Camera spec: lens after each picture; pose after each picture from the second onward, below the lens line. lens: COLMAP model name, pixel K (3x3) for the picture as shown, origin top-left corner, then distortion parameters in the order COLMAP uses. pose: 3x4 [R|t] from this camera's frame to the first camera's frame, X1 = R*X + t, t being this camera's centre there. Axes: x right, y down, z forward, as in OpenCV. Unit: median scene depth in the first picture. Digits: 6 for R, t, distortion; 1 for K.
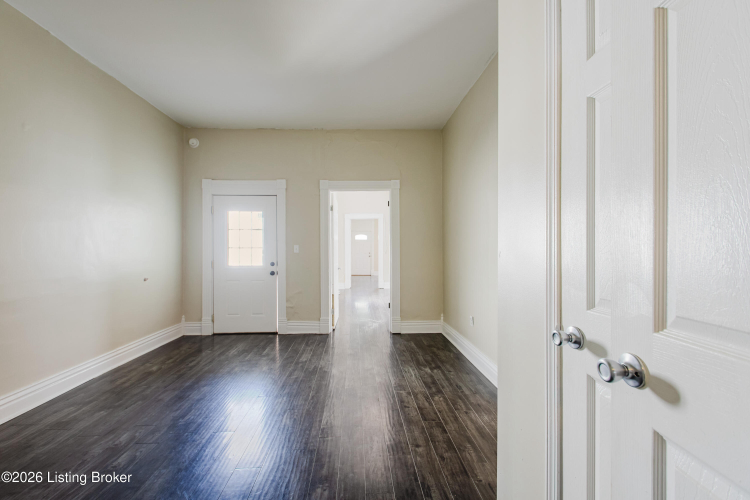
lens RADIAL K [[307.8, 0, 374.0], [0, 307.8, 250.9], [0, 0, 1]] dist [0.000355, 0.000020]
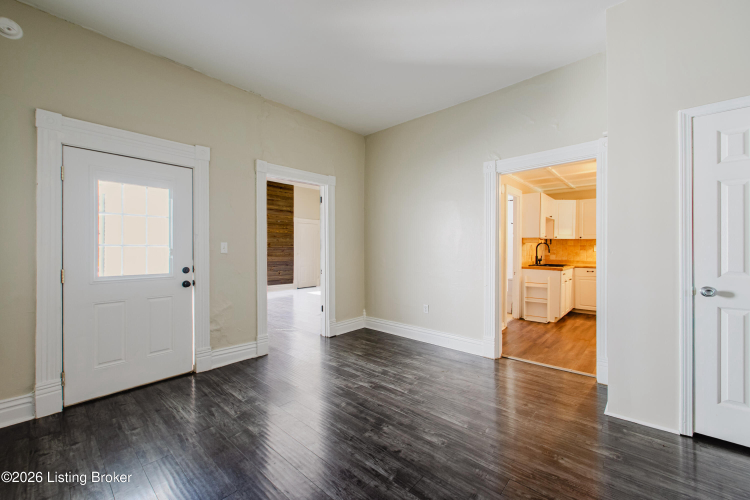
lens RADIAL K [[301.8, 0, 376.9], [0, 301.8, 248.8], [0, 0, 1]] dist [0.001878, 0.000095]
pose [[0.695026, 0.001881, 0.718983, -0.523361], [0.000370, 0.999996, -0.002974, -0.001122], [-0.718985, 0.002333, 0.695022, 0.255014]]
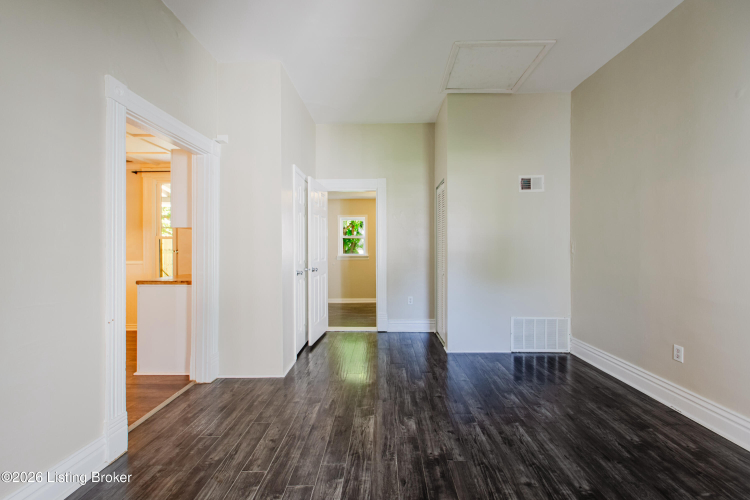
lens RADIAL K [[301.8, 0, 376.9], [0, 301.8, 248.8], [0, 0, 1]] dist [0.001878, 0.000095]
pose [[-0.997211, 0.003950, 0.074526, -0.127250], [0.004126, 0.999989, 0.002203, 0.000017], [-0.074517, 0.002504, -0.997217, 0.985662]]
